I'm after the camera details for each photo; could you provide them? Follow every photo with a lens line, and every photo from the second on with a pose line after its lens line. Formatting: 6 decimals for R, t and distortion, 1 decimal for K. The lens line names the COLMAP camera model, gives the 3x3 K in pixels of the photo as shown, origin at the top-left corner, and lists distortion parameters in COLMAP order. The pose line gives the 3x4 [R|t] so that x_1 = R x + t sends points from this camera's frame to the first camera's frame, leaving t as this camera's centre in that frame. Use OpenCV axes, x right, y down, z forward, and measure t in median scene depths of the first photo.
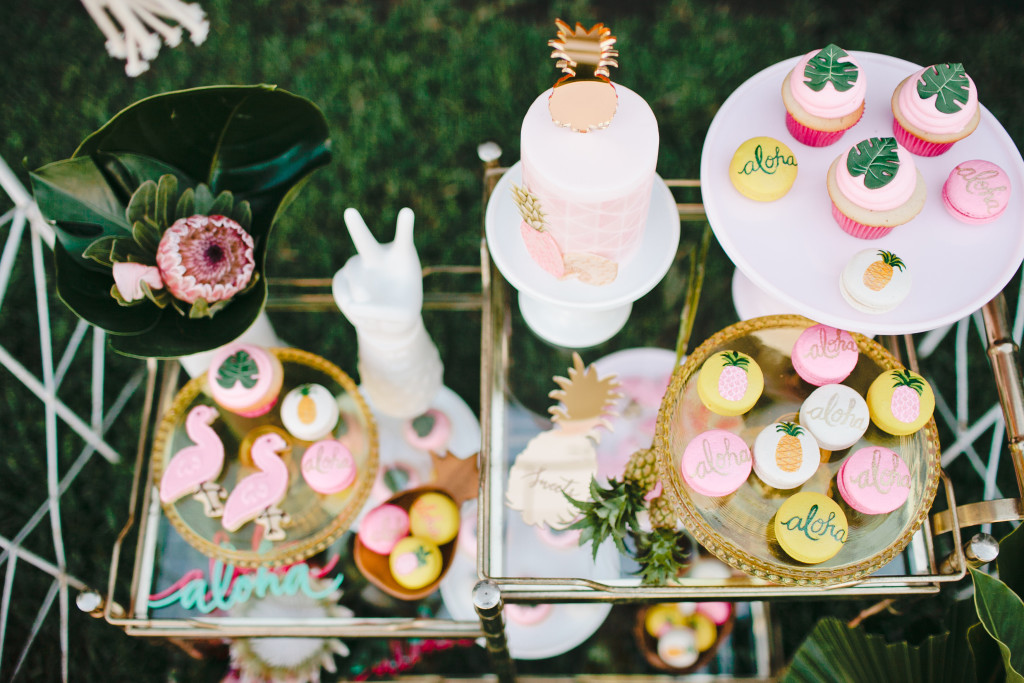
lens RADIAL K [[1065.6, 0, 534.7], [0, 1065.6, 399.8], [0, 0, 1]] dist [-0.078723, 0.023240]
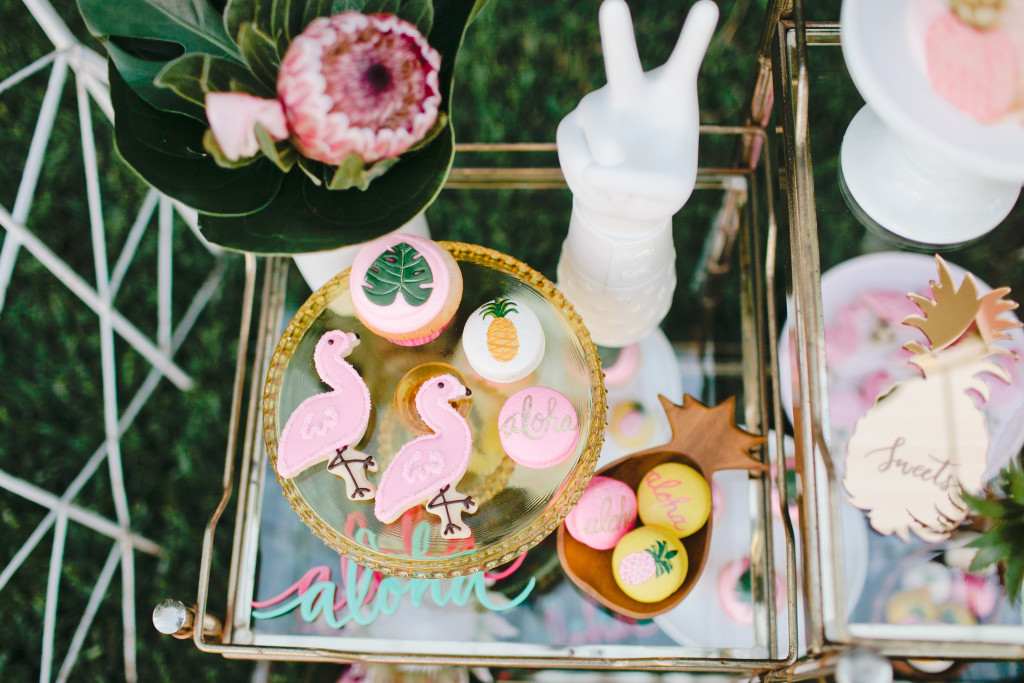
lens RADIAL K [[1065.6, 0, 534.7], [0, 1065.6, 399.8], [0, 0, 1]] dist [-0.078723, 0.023240]
pose [[0.998911, 0.013882, -0.044535, -0.179527], [-0.009849, 0.995934, 0.089545, -0.012299], [0.045597, -0.089009, 0.994987, 0.385571]]
